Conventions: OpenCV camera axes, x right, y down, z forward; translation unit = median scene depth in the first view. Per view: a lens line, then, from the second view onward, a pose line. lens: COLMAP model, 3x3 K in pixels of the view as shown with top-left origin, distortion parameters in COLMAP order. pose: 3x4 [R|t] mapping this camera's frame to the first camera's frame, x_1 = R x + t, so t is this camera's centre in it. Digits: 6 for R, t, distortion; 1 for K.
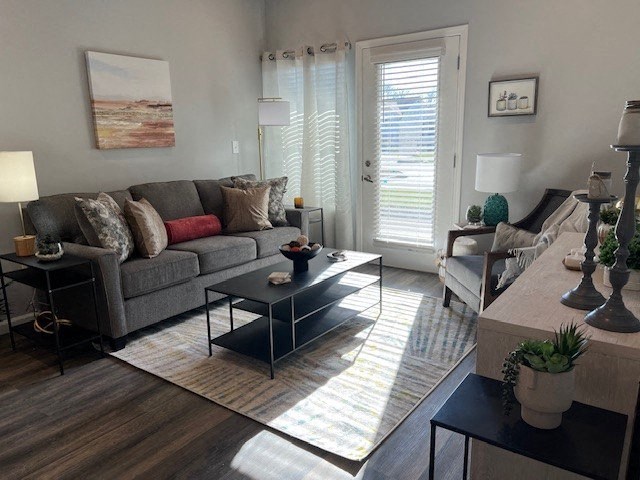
lens RADIAL K [[478.4, 0, 317.9], [0, 478.4, 241.9], [0, 0, 1]] dist [0.070024, -0.073730]
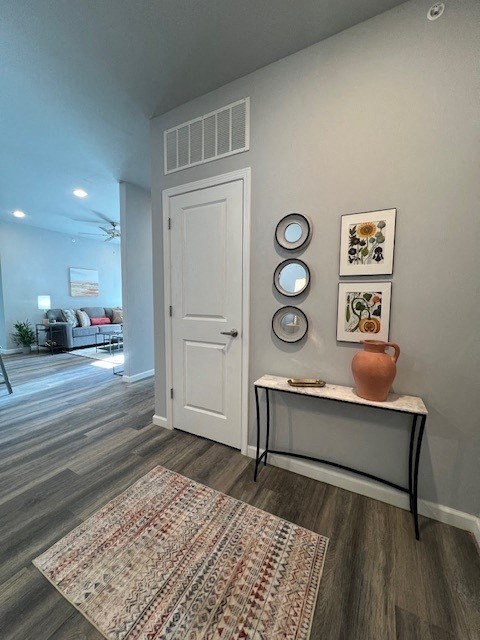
lens RADIAL K [[259.7, 0, 241.3], [0, 259.7, 315.0], [0, 0, 1]] dist [-0.001538, -0.000282]
pose [[0.992889, 0.018552, 0.117586, 0.577040], [-0.000709, 0.988685, -0.150007, 0.231112], [-0.119039, 0.148857, 0.981668, -1.000205]]
